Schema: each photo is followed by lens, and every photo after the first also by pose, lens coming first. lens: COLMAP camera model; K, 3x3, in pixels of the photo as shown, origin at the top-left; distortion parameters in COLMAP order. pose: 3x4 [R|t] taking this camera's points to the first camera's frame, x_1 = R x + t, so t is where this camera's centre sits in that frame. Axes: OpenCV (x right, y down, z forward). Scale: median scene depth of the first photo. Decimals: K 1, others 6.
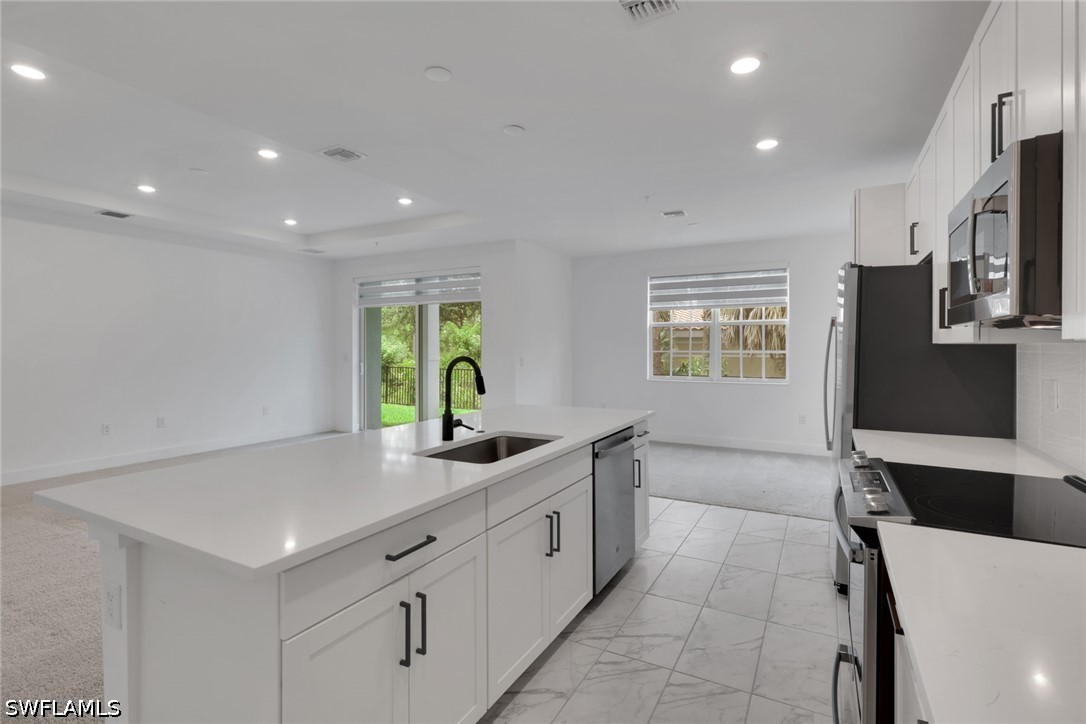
lens RADIAL K [[508.9, 0, 538.0], [0, 508.9, 349.4], [0, 0, 1]] dist [-0.007723, 0.002162]
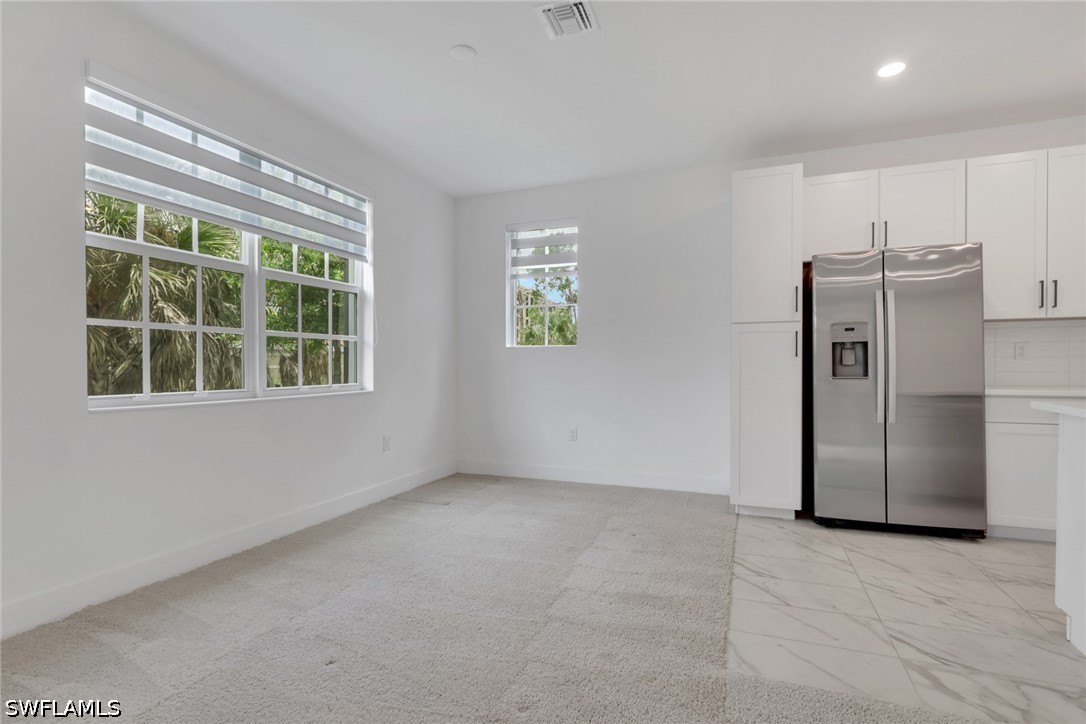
lens RADIAL K [[539.3, 0, 551.7], [0, 539.3, 364.7], [0, 0, 1]] dist [0.015407, -0.000143]
pose [[-0.177862, -0.014489, 0.983949, -0.317724], [0.009269, 0.999823, 0.016398, 0.054748], [-0.984012, 0.012036, -0.177696, 1.658947]]
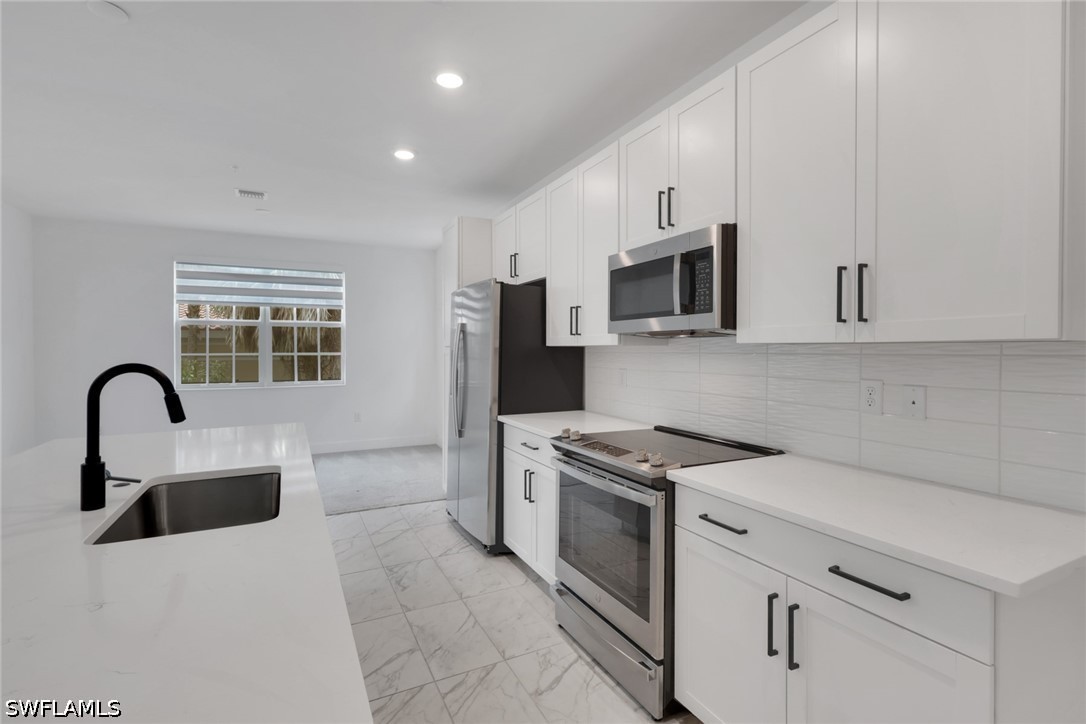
lens RADIAL K [[508.9, 0, 535.8], [0, 508.9, 354.8], [0, 0, 1]] dist [-0.007723, 0.002162]
pose [[0.564448, -0.009385, 0.825415, -0.255514], [0.004116, 0.999955, 0.008555, -0.000018], [-0.825458, -0.001431, 0.564462, 0.178366]]
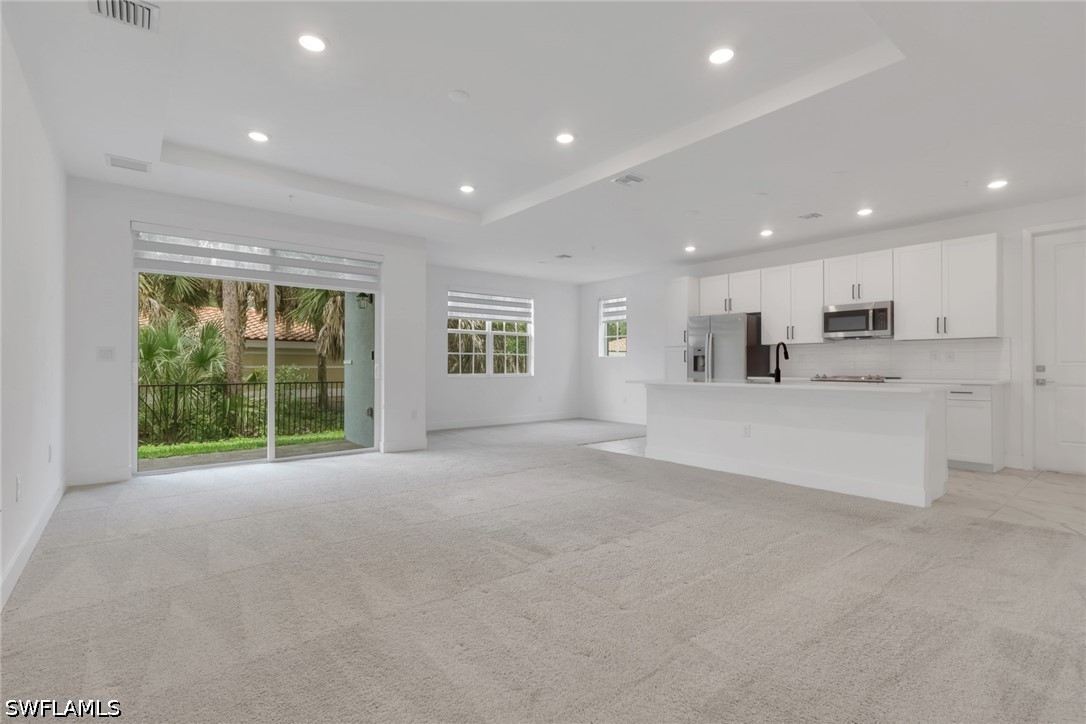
lens RADIAL K [[508.9, 0, 545.3], [0, 508.9, 363.5], [0, 0, 1]] dist [-0.007723, 0.002162]
pose [[0.354854, 0.000026, 0.934922, -1.657930], [0.007292, 0.999970, -0.002796, 0.067314], [-0.934893, 0.007809, 0.354843, 0.793537]]
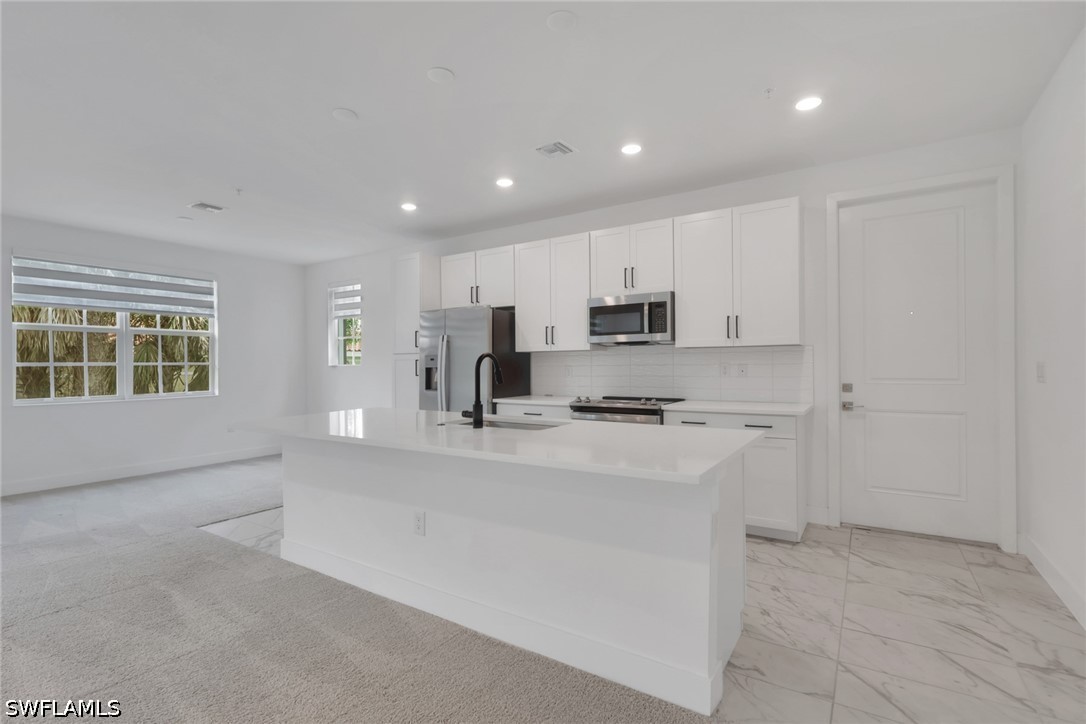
lens RADIAL K [[508.9, 0, 534.9], [0, 508.9, 361.9], [0, 0, 1]] dist [-0.007723, 0.002162]
pose [[0.061220, 0.003890, 0.998117, -0.874171], [0.013645, 0.999896, -0.004733, 0.028052], [-0.998031, 0.013909, 0.061160, 0.562535]]
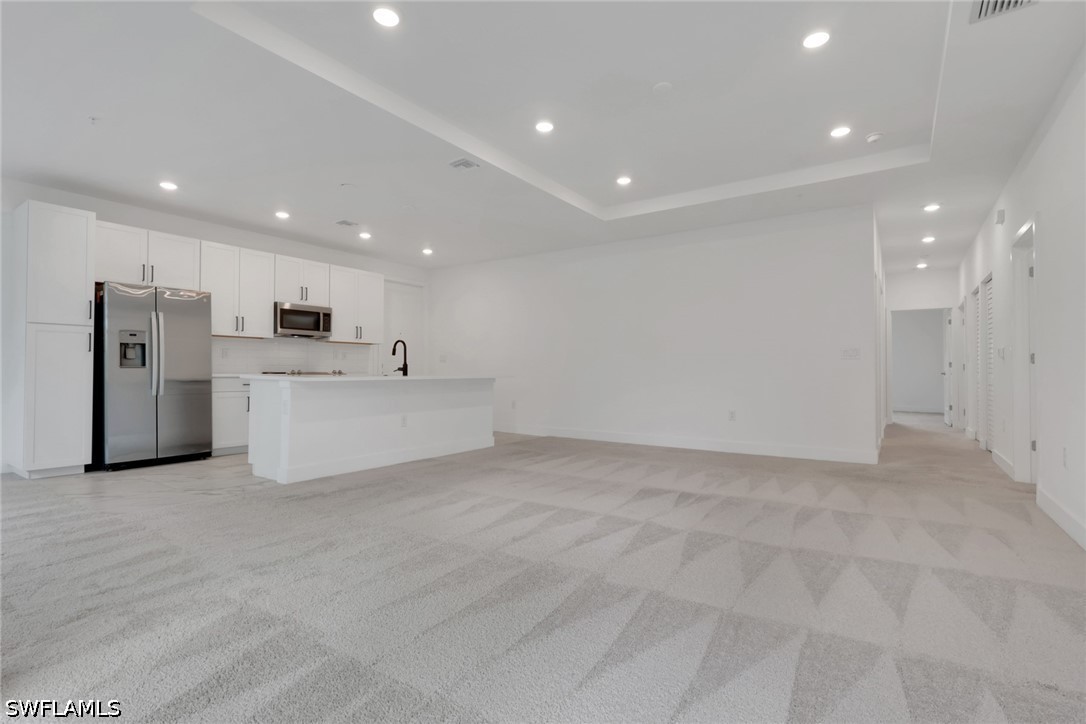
lens RADIAL K [[508.9, 0, 542.9], [0, 508.9, 363.4], [0, 0, 1]] dist [-0.007723, 0.002162]
pose [[-0.997696, -0.009308, 0.067207, -0.657640], [-0.009790, 0.999929, -0.006844, 0.088615], [-0.067139, -0.007486, -0.997716, 2.259556]]
